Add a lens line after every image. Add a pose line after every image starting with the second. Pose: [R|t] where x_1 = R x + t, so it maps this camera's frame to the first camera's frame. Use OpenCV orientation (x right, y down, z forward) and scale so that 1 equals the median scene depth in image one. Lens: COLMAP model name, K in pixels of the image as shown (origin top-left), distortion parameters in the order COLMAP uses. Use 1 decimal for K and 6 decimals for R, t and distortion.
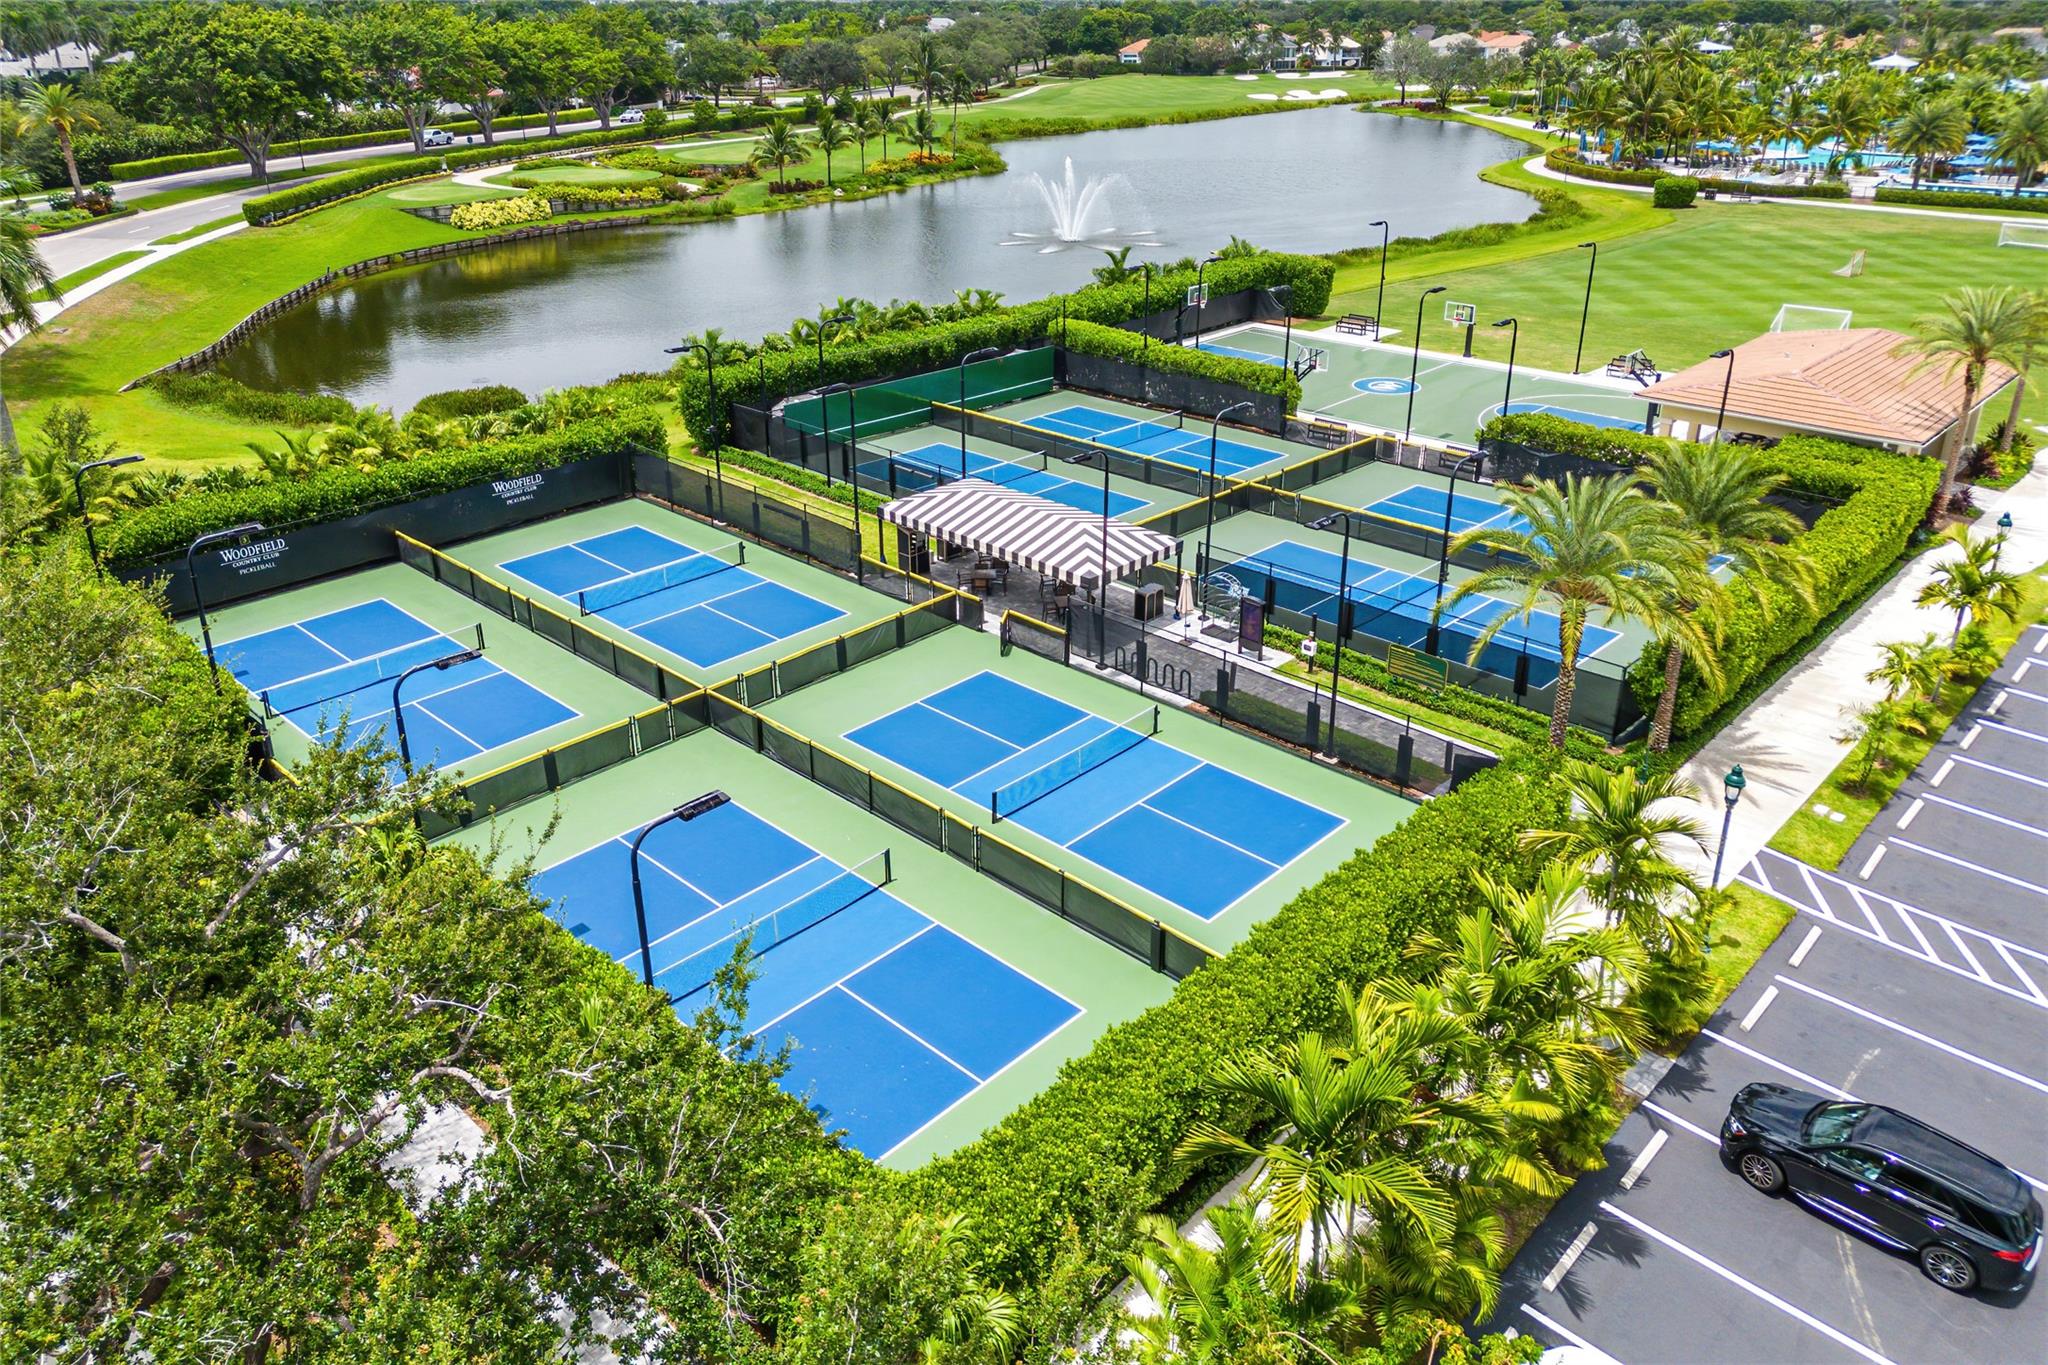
lens RADIAL K [[1374.8, 0, 1032.4], [0, 1374.8, 679.9], [0, 0, 1]] dist [-0.001398, -0.004874]
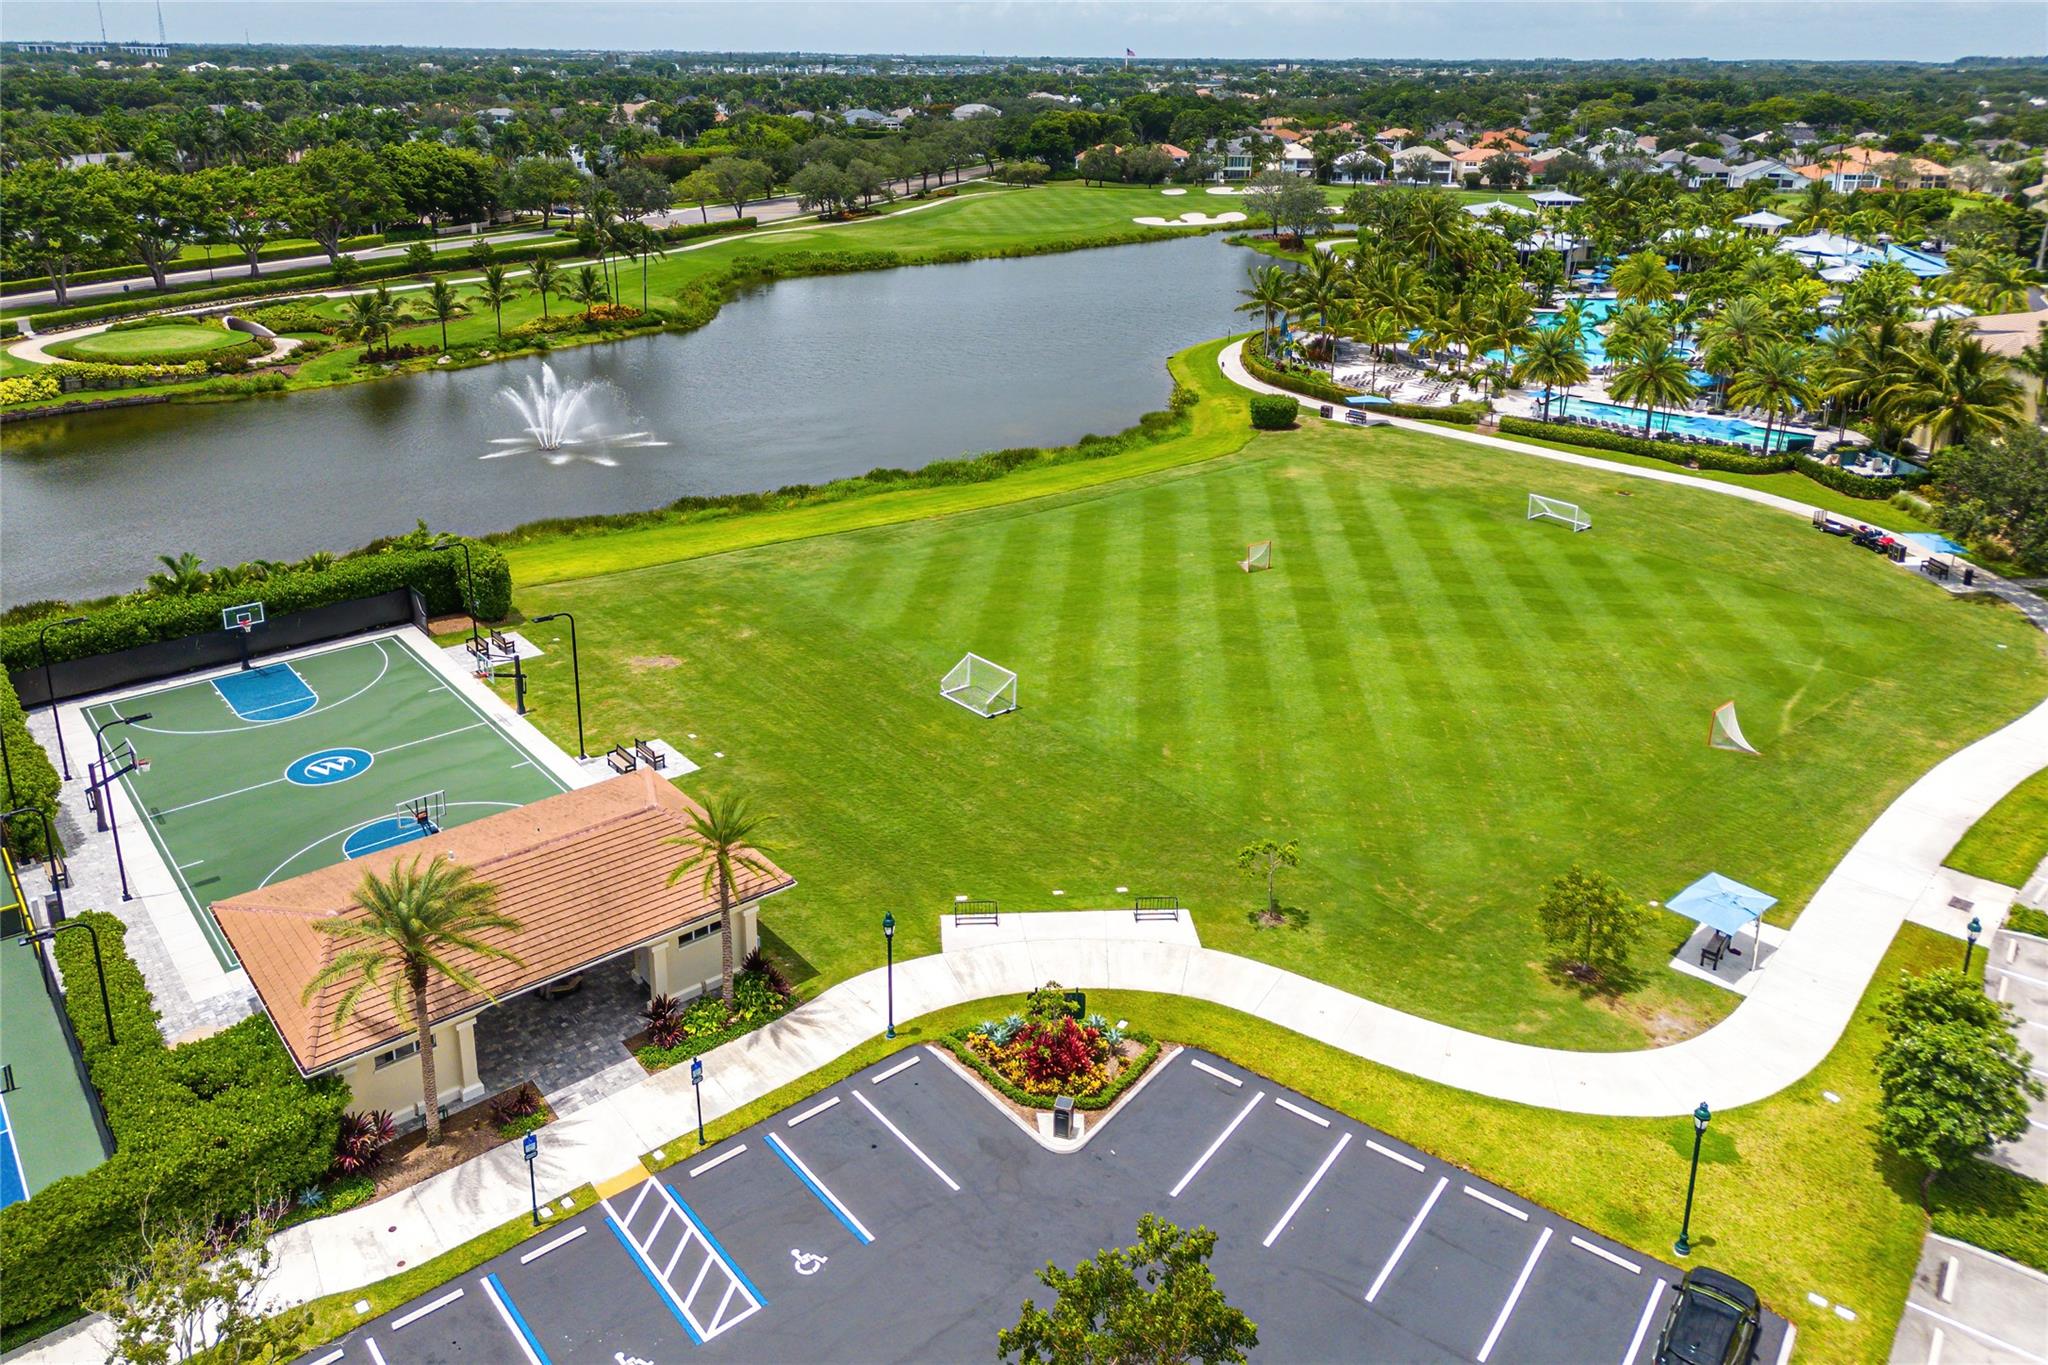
lens RADIAL K [[1374.8, 0, 1008.8], [0, 1374.8, 673.4], [0, 0, 1]] dist [-0.001398, -0.004874]
pose [[0.992220, 0.056698, -0.110834, 0.324827], [-0.061724, 0.997190, -0.042446, -0.117243], [0.108116, 0.048957, 0.992932, 0.117649]]
